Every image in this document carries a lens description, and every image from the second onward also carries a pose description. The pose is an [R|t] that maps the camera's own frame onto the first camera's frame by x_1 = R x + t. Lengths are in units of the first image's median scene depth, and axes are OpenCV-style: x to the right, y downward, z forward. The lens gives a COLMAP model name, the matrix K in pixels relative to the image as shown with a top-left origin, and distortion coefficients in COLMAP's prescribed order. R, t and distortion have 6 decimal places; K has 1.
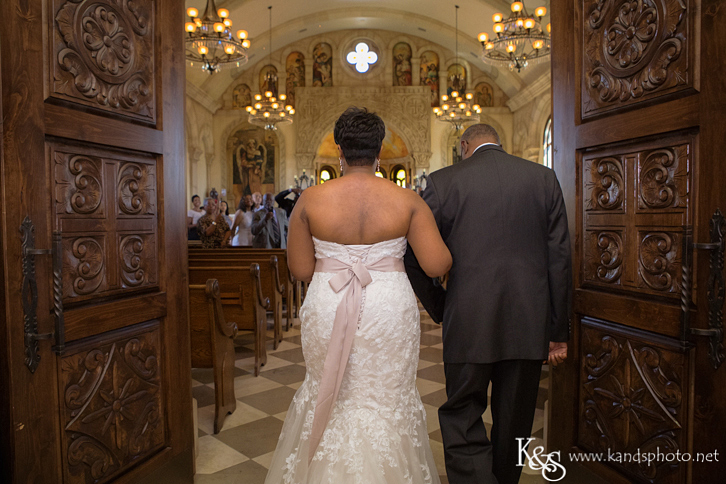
lens RADIAL K [[521.2, 0, 350.1], [0, 521.2, 240.3], [0, 0, 1]] dist [-0.113397, 0.056230]
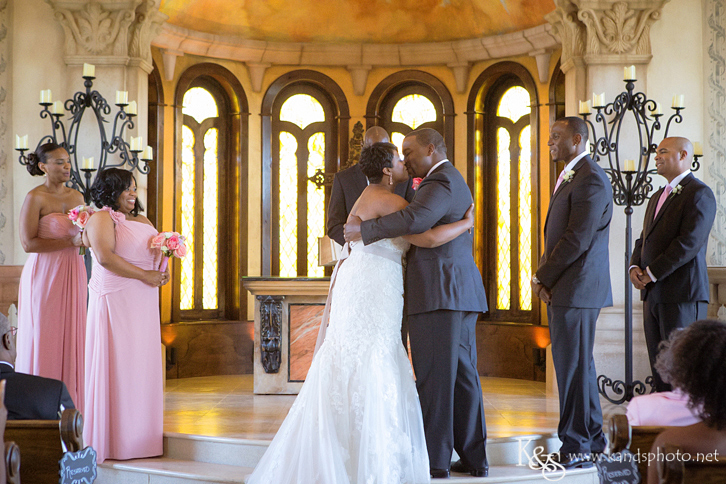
lens RADIAL K [[1433.4, 0, 338.4], [0, 1433.4, 242.1], [0, 0, 1]] dist [0.084803, 0.208683]
pose [[0.999947, 0.008614, 0.005568, 0.014877], [-0.008244, 0.997956, -0.063365, -0.021919], [-0.006102, 0.063315, 0.997975, 0.378341]]
